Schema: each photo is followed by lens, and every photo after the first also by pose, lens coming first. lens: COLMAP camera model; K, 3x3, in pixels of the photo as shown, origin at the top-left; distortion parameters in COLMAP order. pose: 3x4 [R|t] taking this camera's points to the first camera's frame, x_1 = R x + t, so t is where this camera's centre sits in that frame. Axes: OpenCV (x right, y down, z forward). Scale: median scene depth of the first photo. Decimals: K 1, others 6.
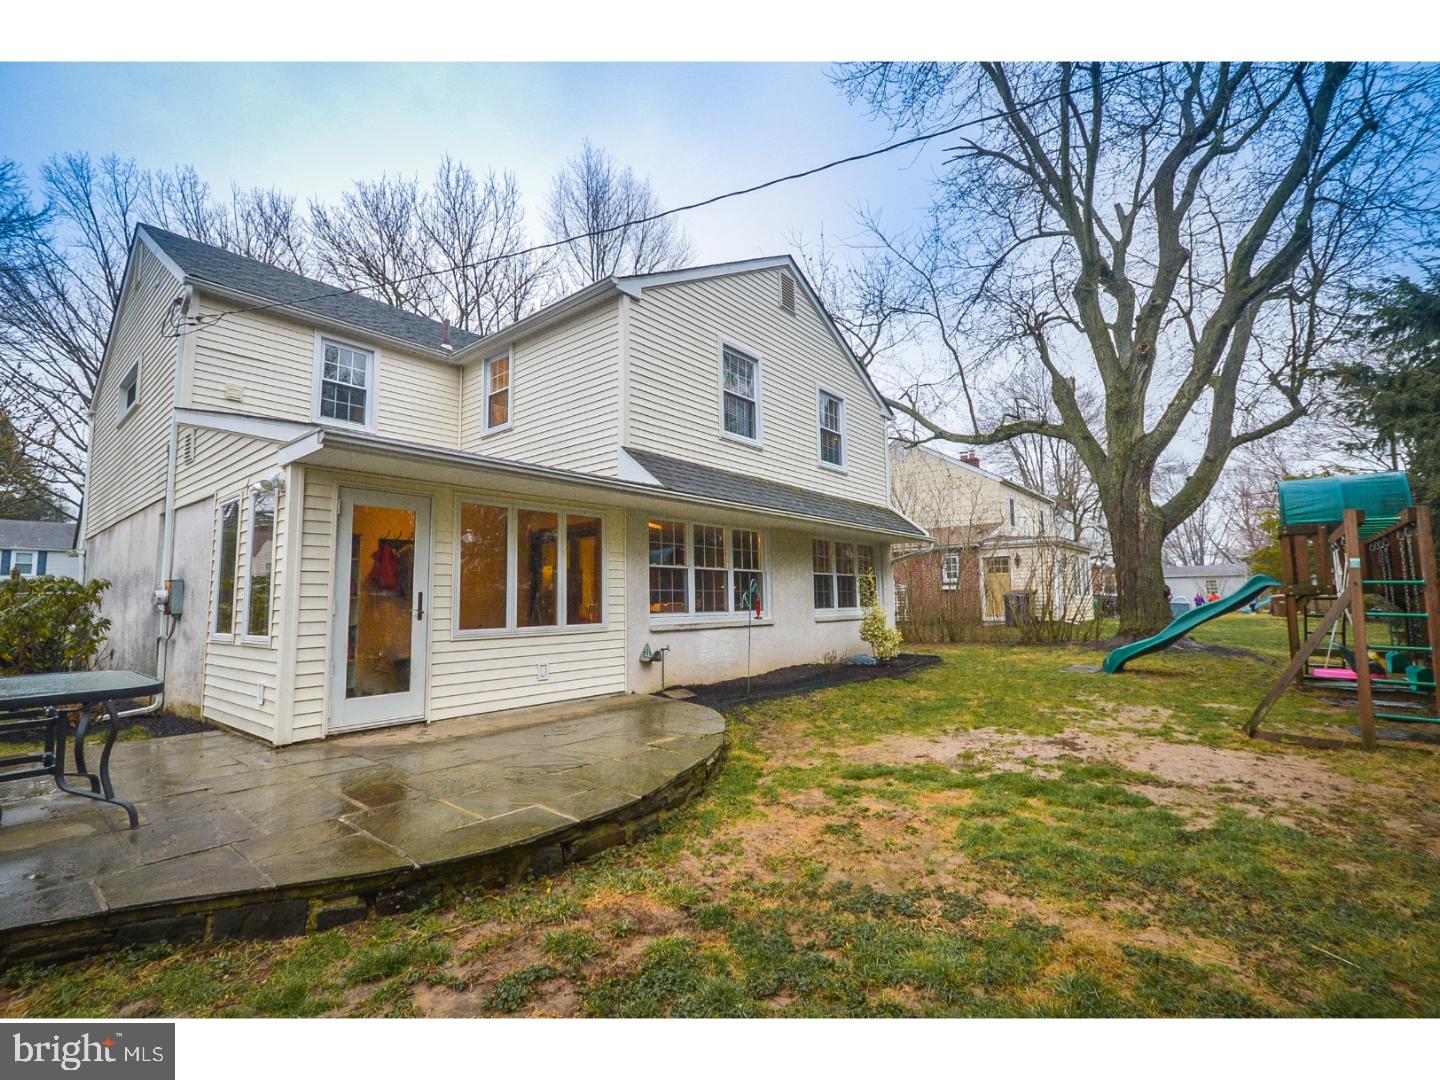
lens RADIAL K [[641.8, 0, 720.0], [0, 641.8, 540.0], [0, 0, 1]] dist [-0.001120, -0.000246]
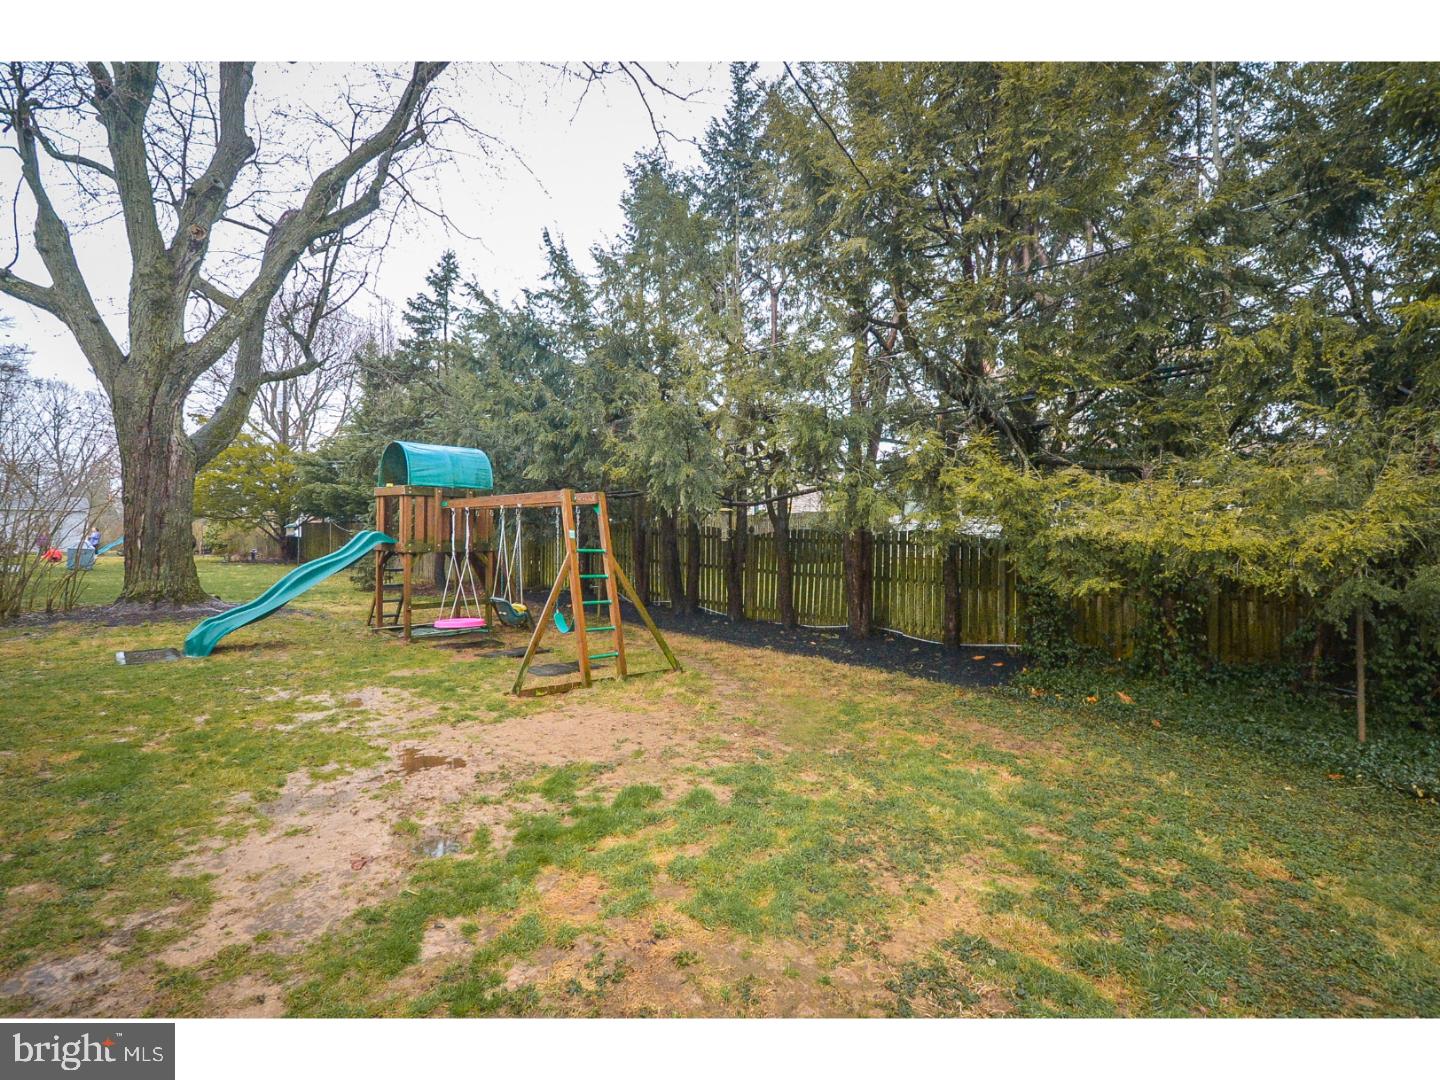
lens RADIAL K [[672.8, 0, 716.2], [0, 672.8, 521.5], [0, 0, 1]] dist [-0.003367, -0.000706]
pose [[0.056015, 0.022982, 0.998165, -0.119705], [-0.102396, 0.994596, -0.017153, 0.001212], [-0.993165, -0.101247, 0.058066, 0.280547]]
